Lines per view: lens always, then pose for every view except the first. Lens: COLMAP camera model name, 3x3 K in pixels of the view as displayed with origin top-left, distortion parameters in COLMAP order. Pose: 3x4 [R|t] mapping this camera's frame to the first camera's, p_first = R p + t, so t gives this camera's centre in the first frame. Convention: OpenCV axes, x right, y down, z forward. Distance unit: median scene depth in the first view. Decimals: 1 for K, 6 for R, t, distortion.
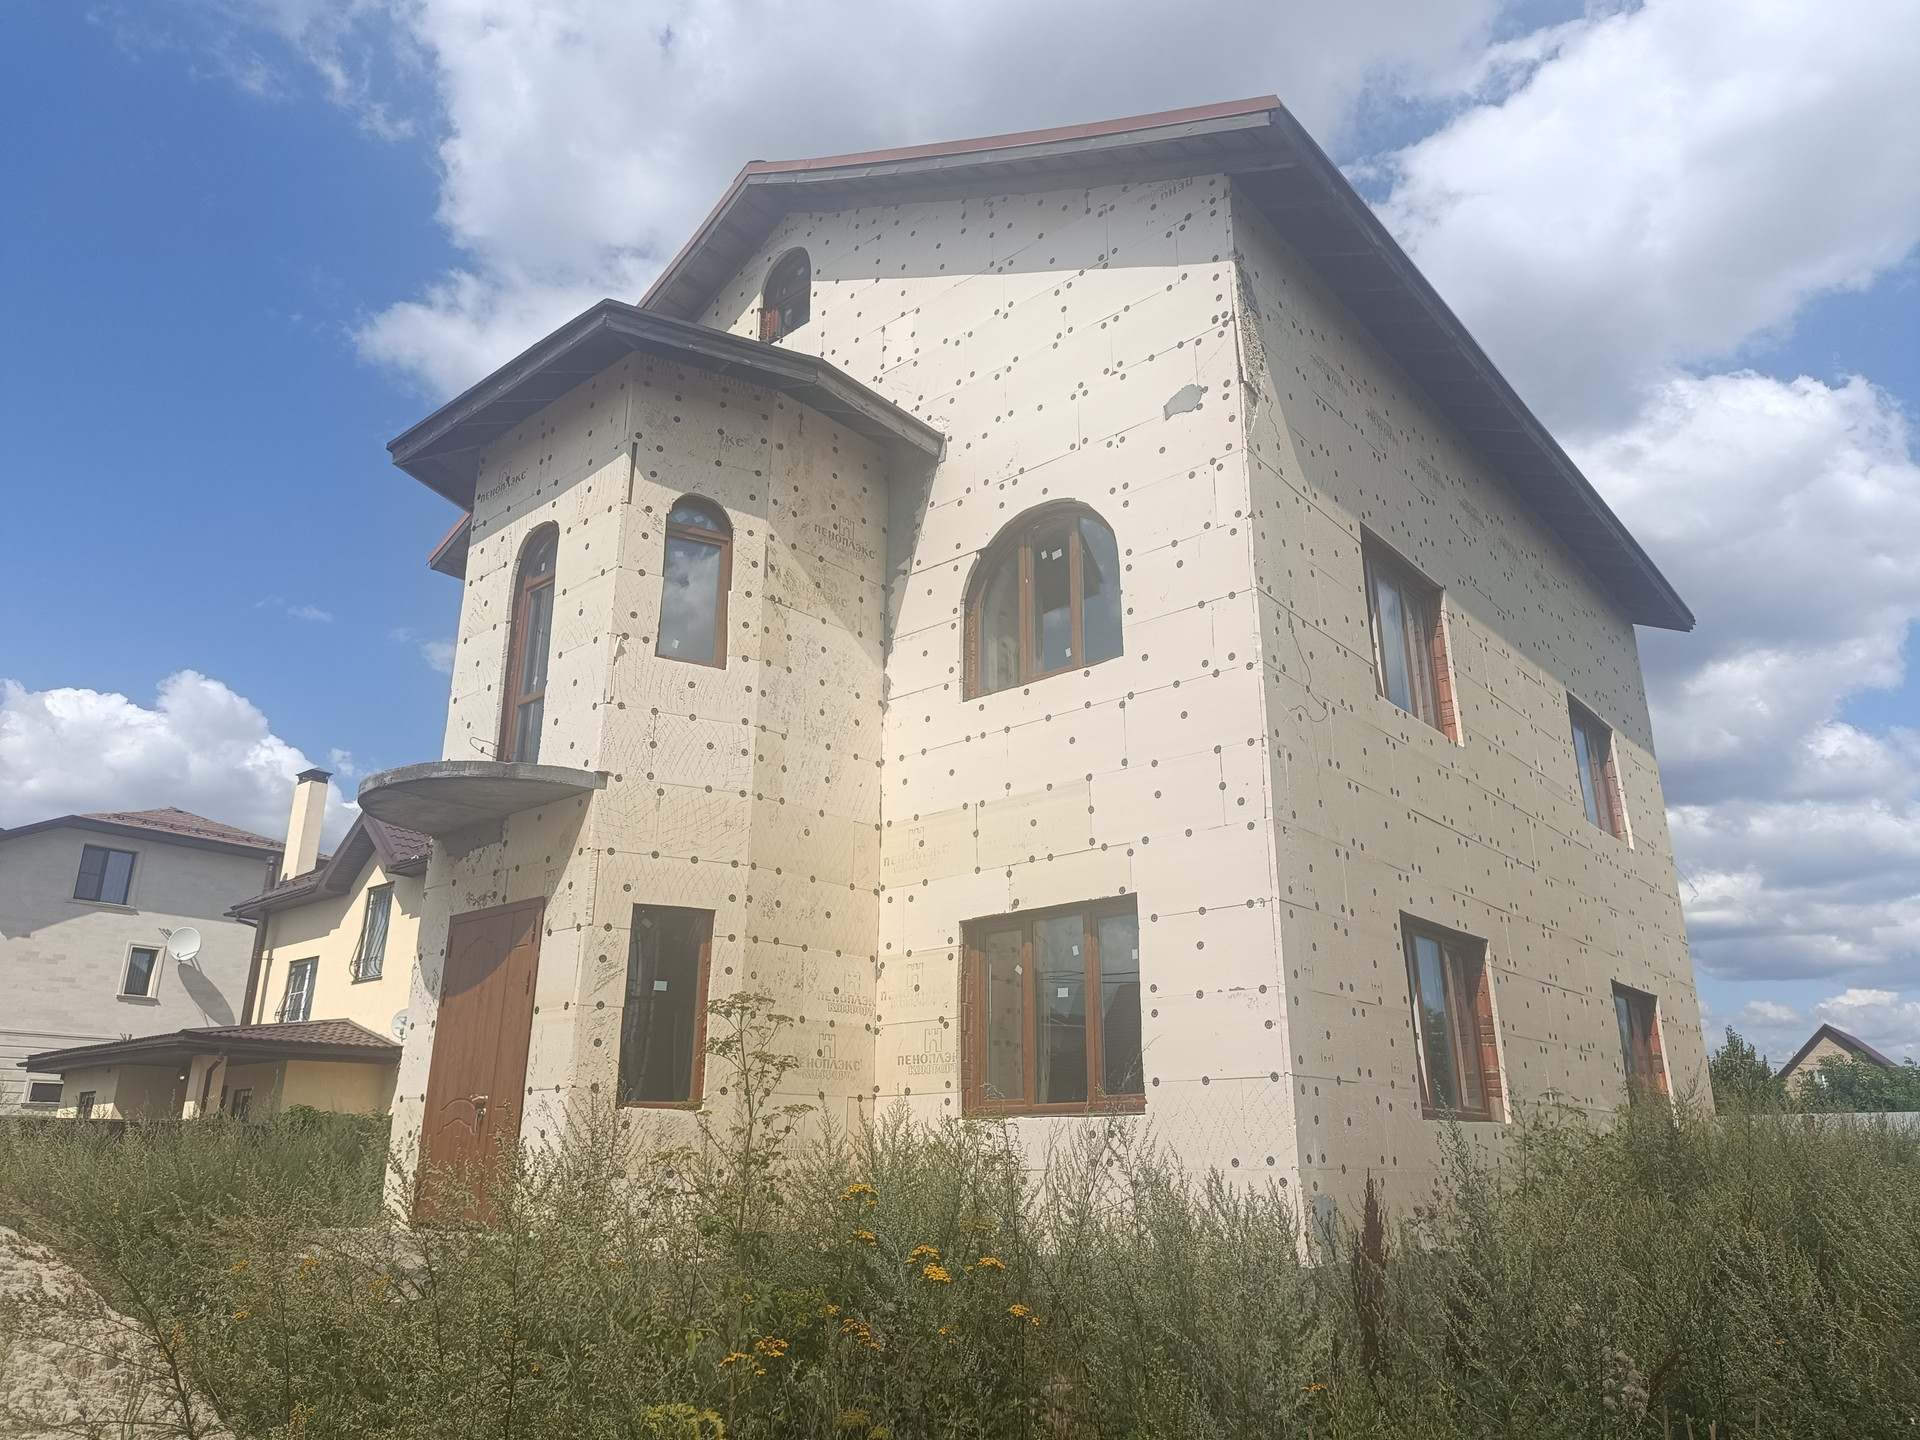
lens RADIAL K [[1327.0, 0, 969.6], [0, 1327.0, 716.5], [0, 0, 1]] dist [0.016760, 0.003960]
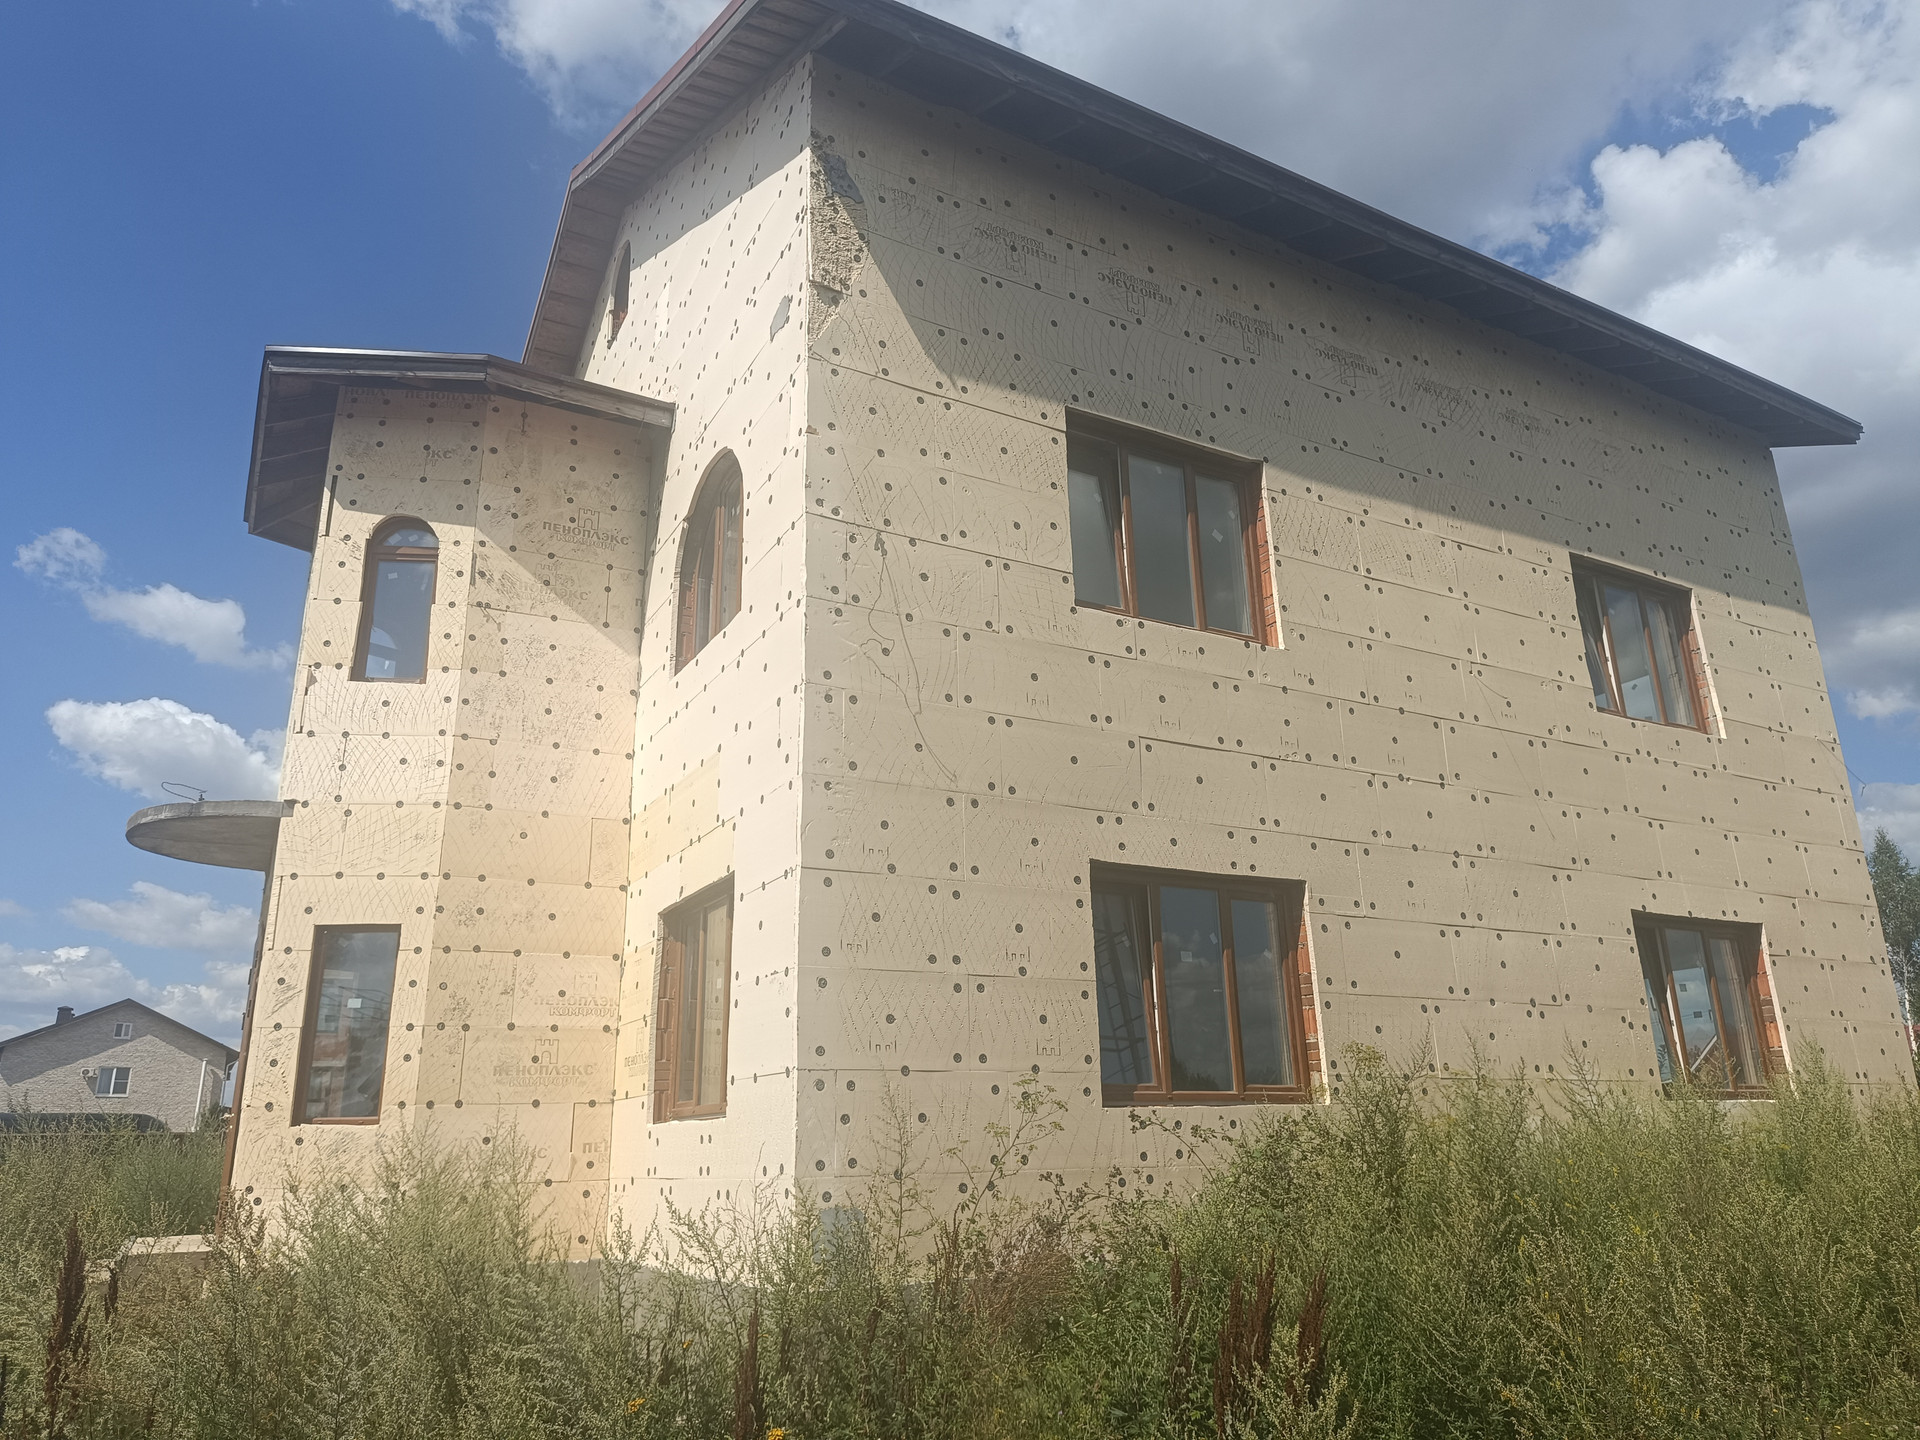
lens RADIAL K [[1327.0, 0, 964.4], [0, 1327.0, 713.7], [0, 0, 1]] dist [0.016760, 0.003960]
pose [[0.935823, -0.128241, -0.328313, 0.528417], [0.133384, 0.991040, -0.006909, 0.049025], [0.326258, -0.037326, 0.944544, 0.183241]]
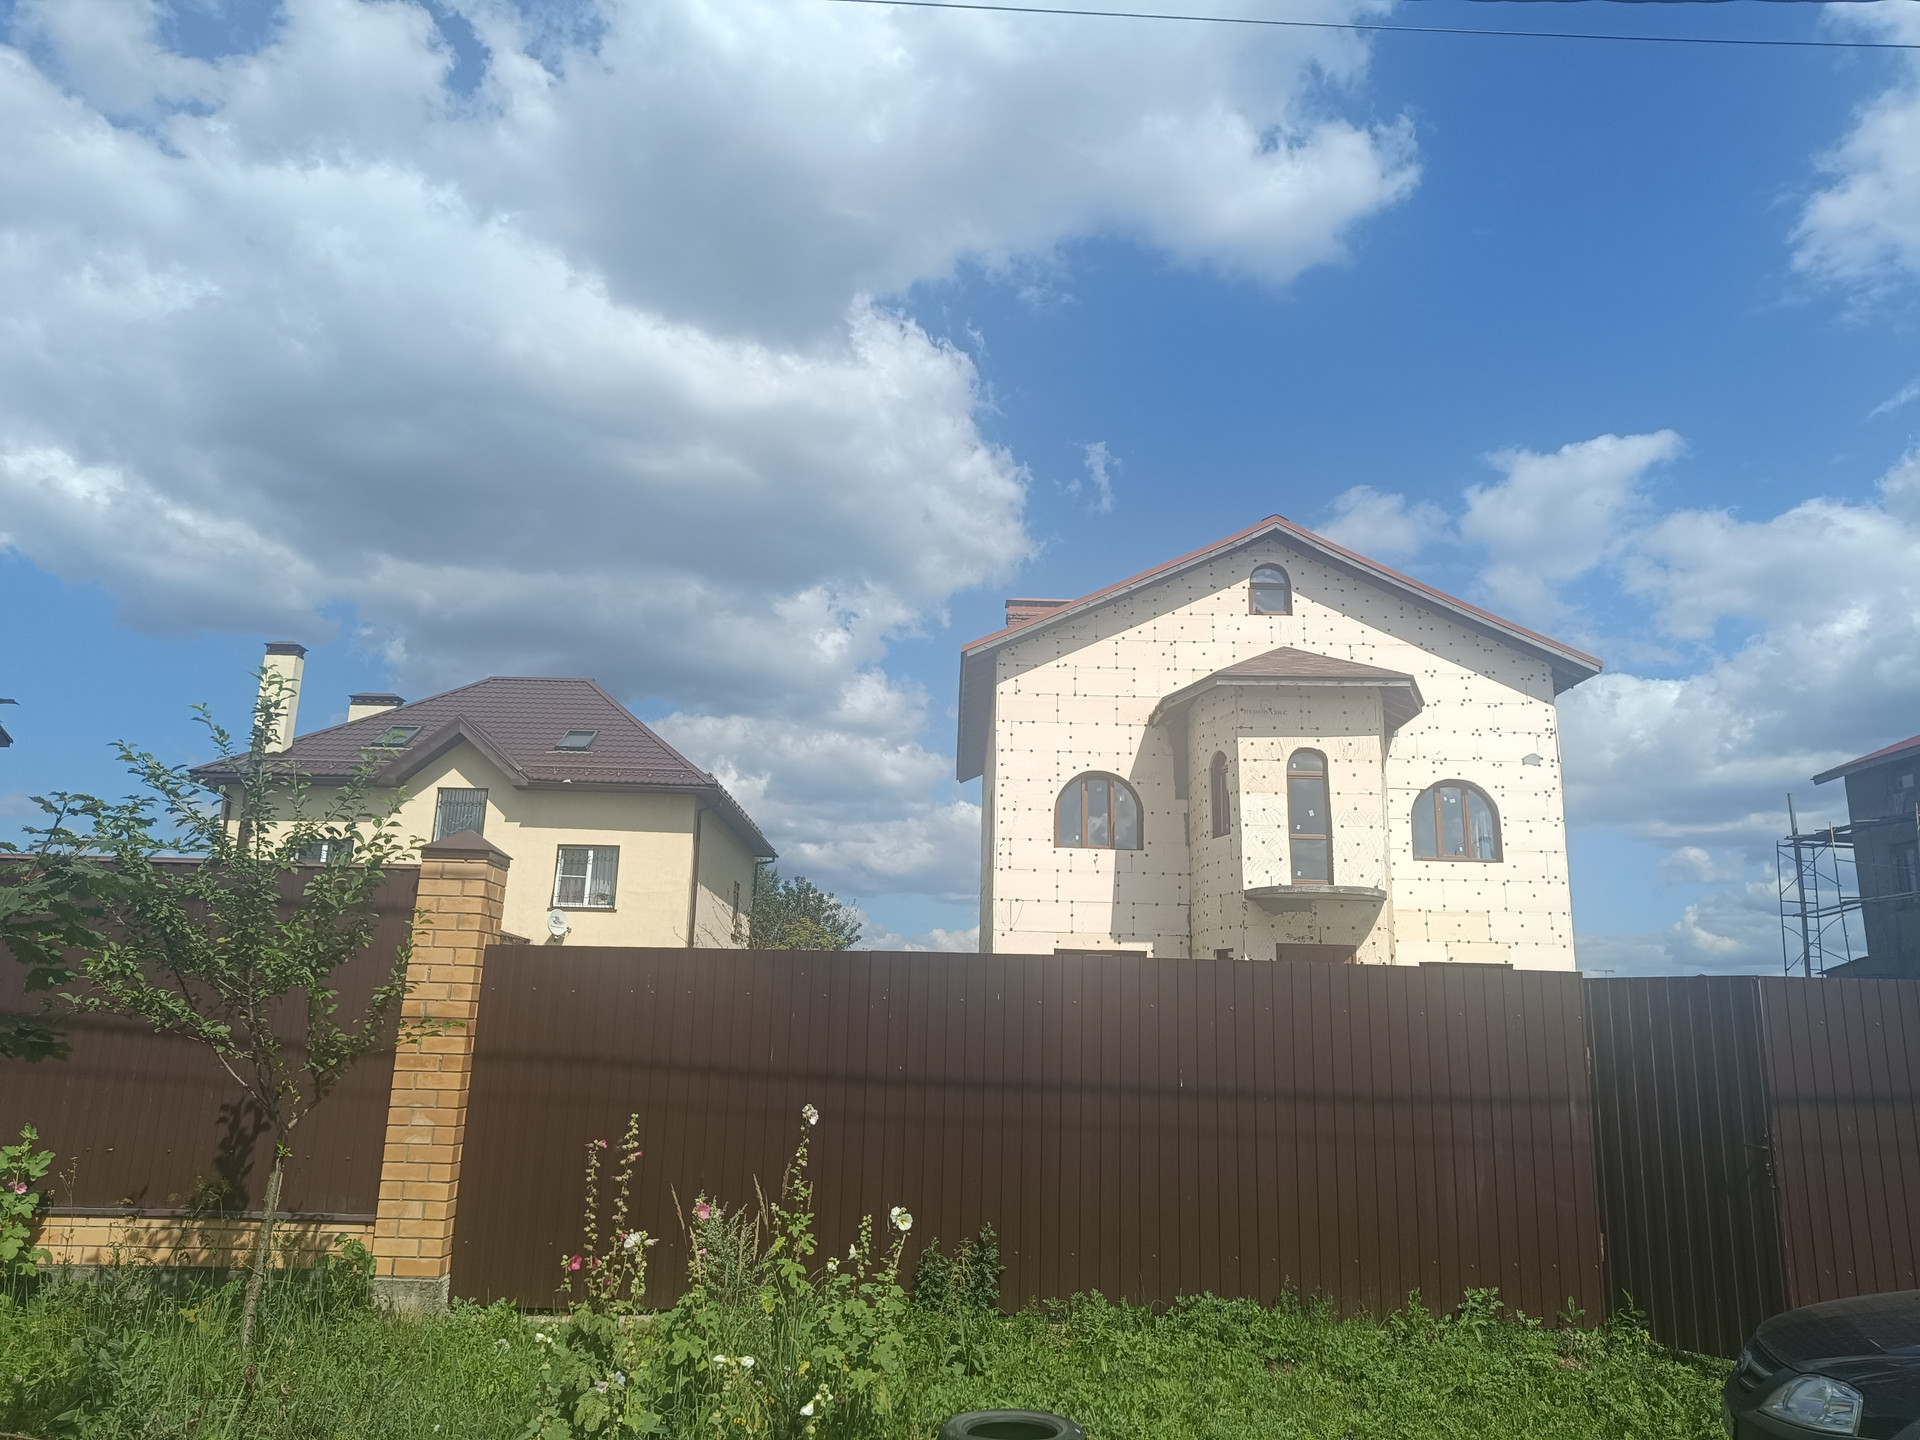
lens RADIAL K [[1327.0, 0, 959.3], [0, 1327.0, 709.2], [0, 0, 1]] dist [0.016760, 0.003960]
pose [[0.764603, 0.172989, 0.620852, -2.121691], [-0.230054, 0.973102, 0.012184, -0.115208], [-0.602044, -0.152145, 0.783833, -0.253298]]
